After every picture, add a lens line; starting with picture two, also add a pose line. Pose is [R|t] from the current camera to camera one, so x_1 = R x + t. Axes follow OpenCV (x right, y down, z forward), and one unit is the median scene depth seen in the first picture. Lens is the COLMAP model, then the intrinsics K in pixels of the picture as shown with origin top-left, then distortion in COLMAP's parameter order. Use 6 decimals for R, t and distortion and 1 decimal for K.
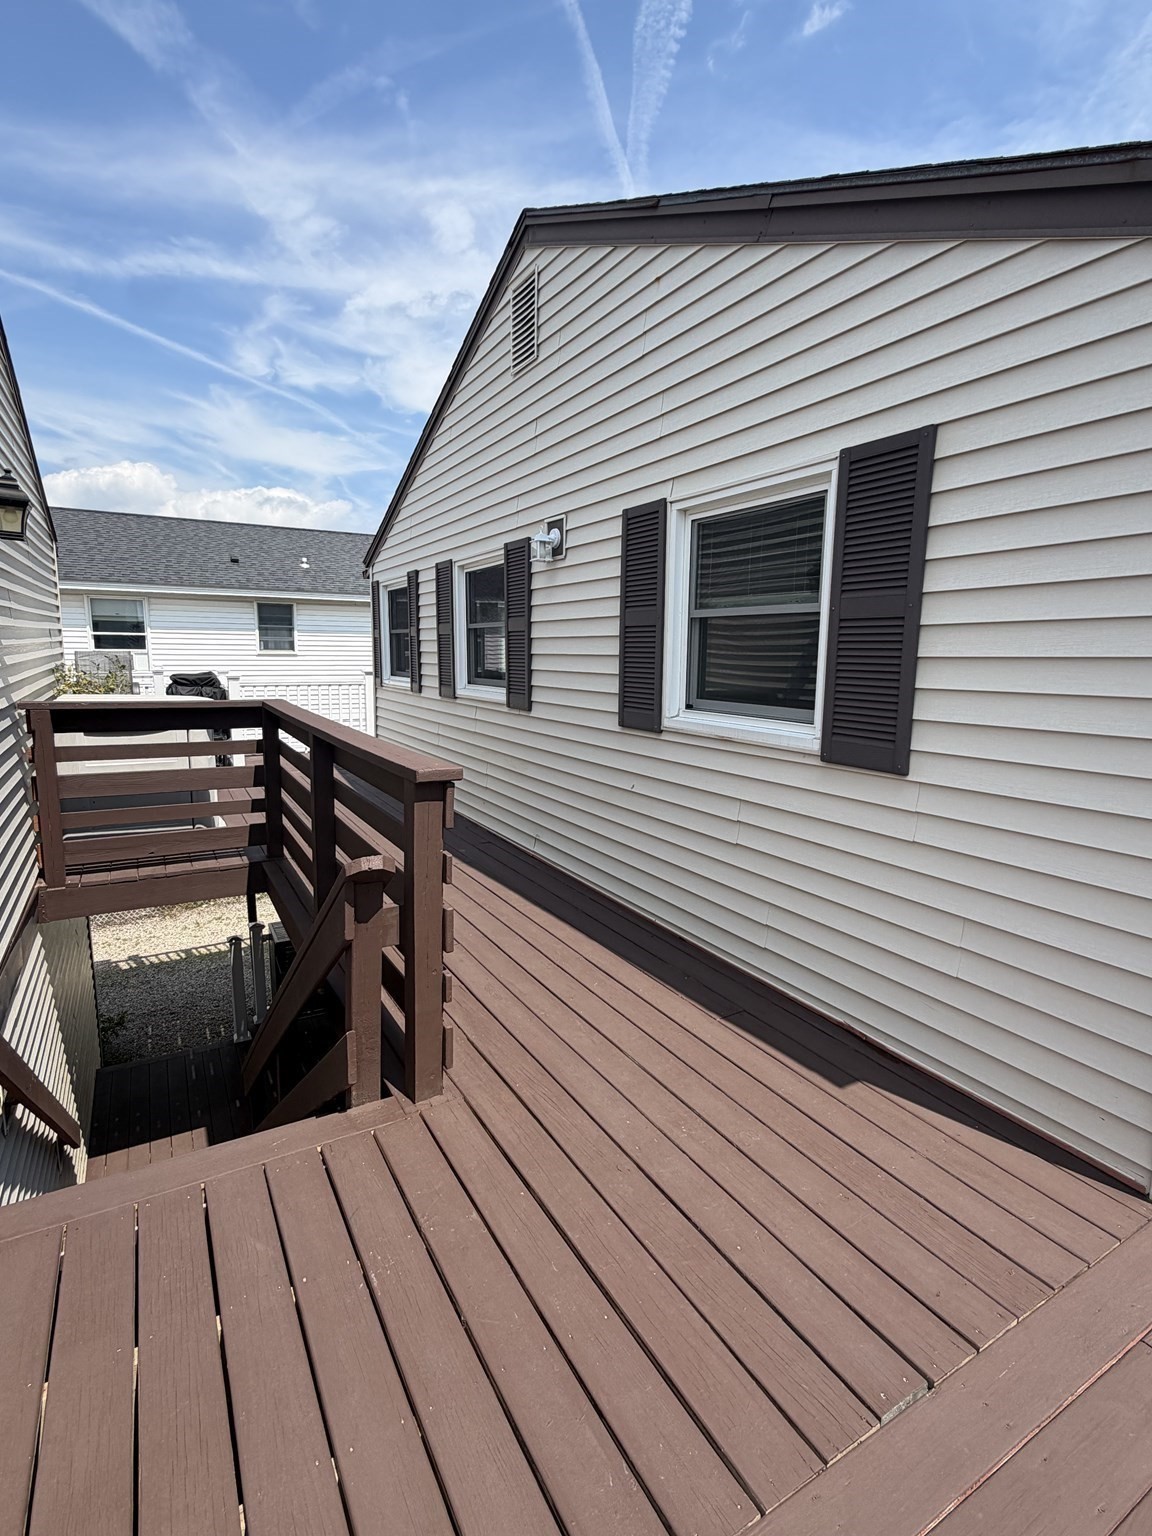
lens RADIAL K [[735.4, 0, 576.0], [0, 735.4, 768.0], [0, 0, 1]] dist [0.000290, 0.000968]
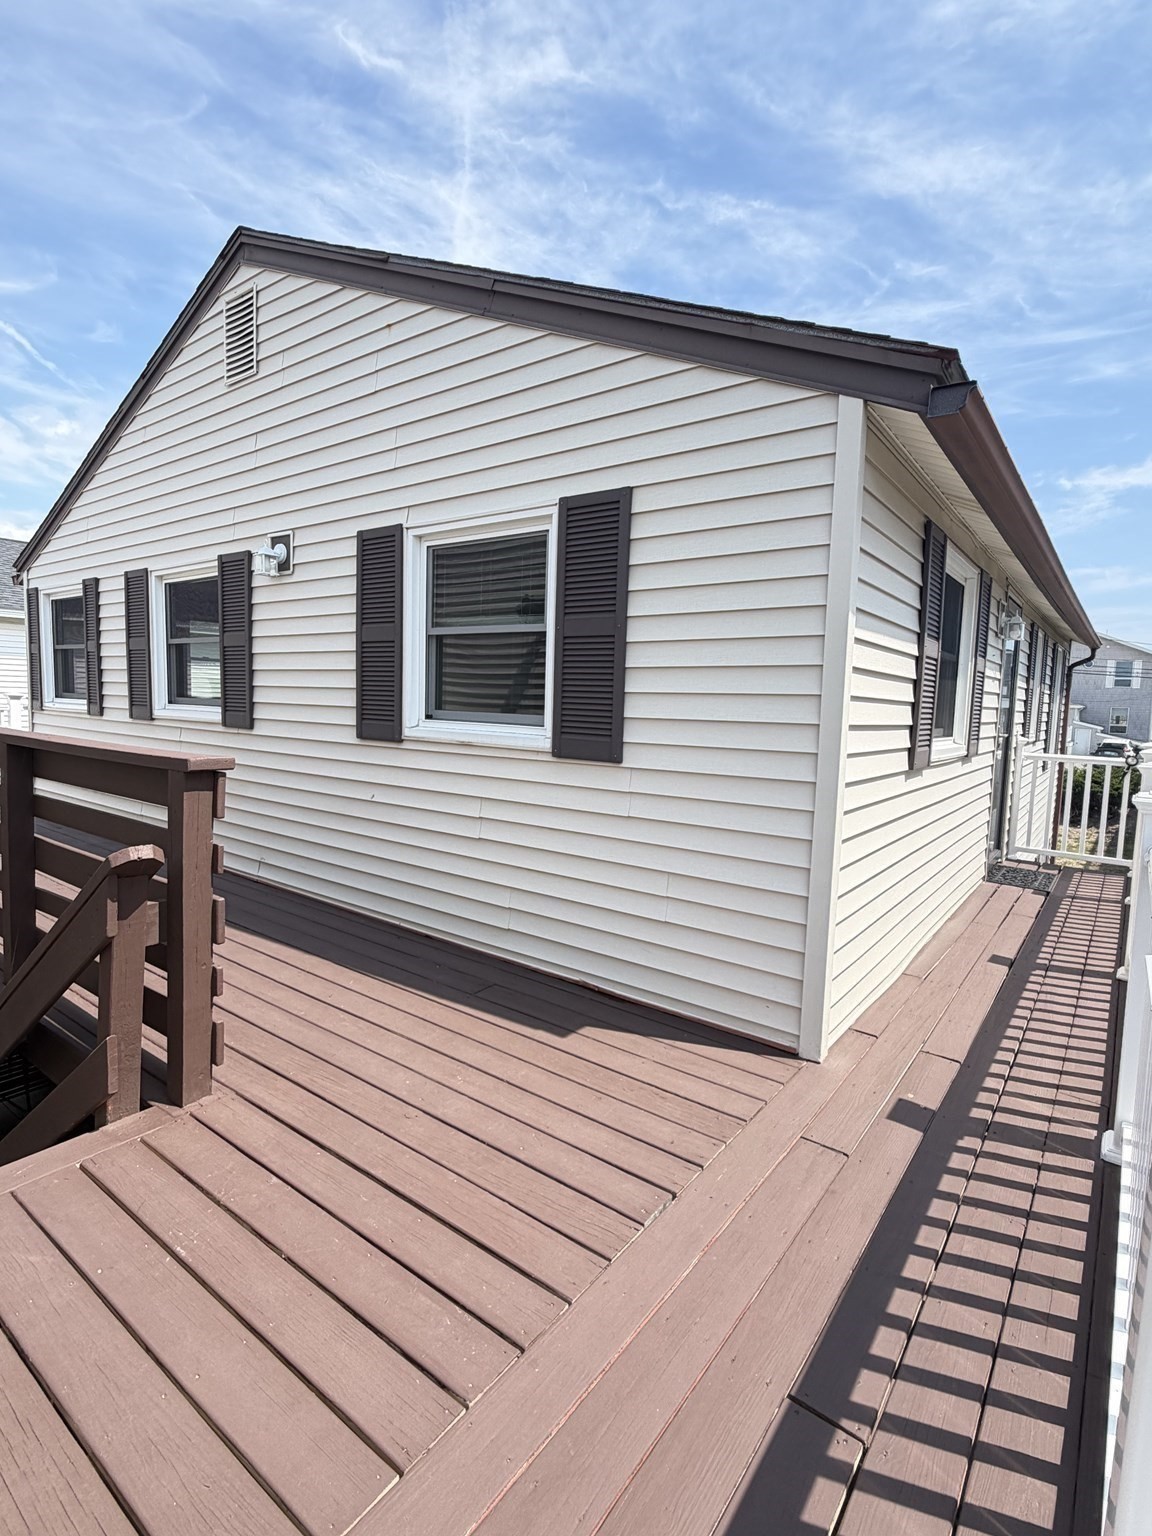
lens RADIAL K [[747.4, 0, 576.0], [0, 747.4, 768.0], [0, 0, 1]] dist [0.002048, 0.000321]
pose [[0.920255, -0.020446, 0.390784, -0.075539], [0.041904, 0.998041, -0.046462, 0.050334], [-0.389068, 0.059132, 0.919309, -0.084350]]
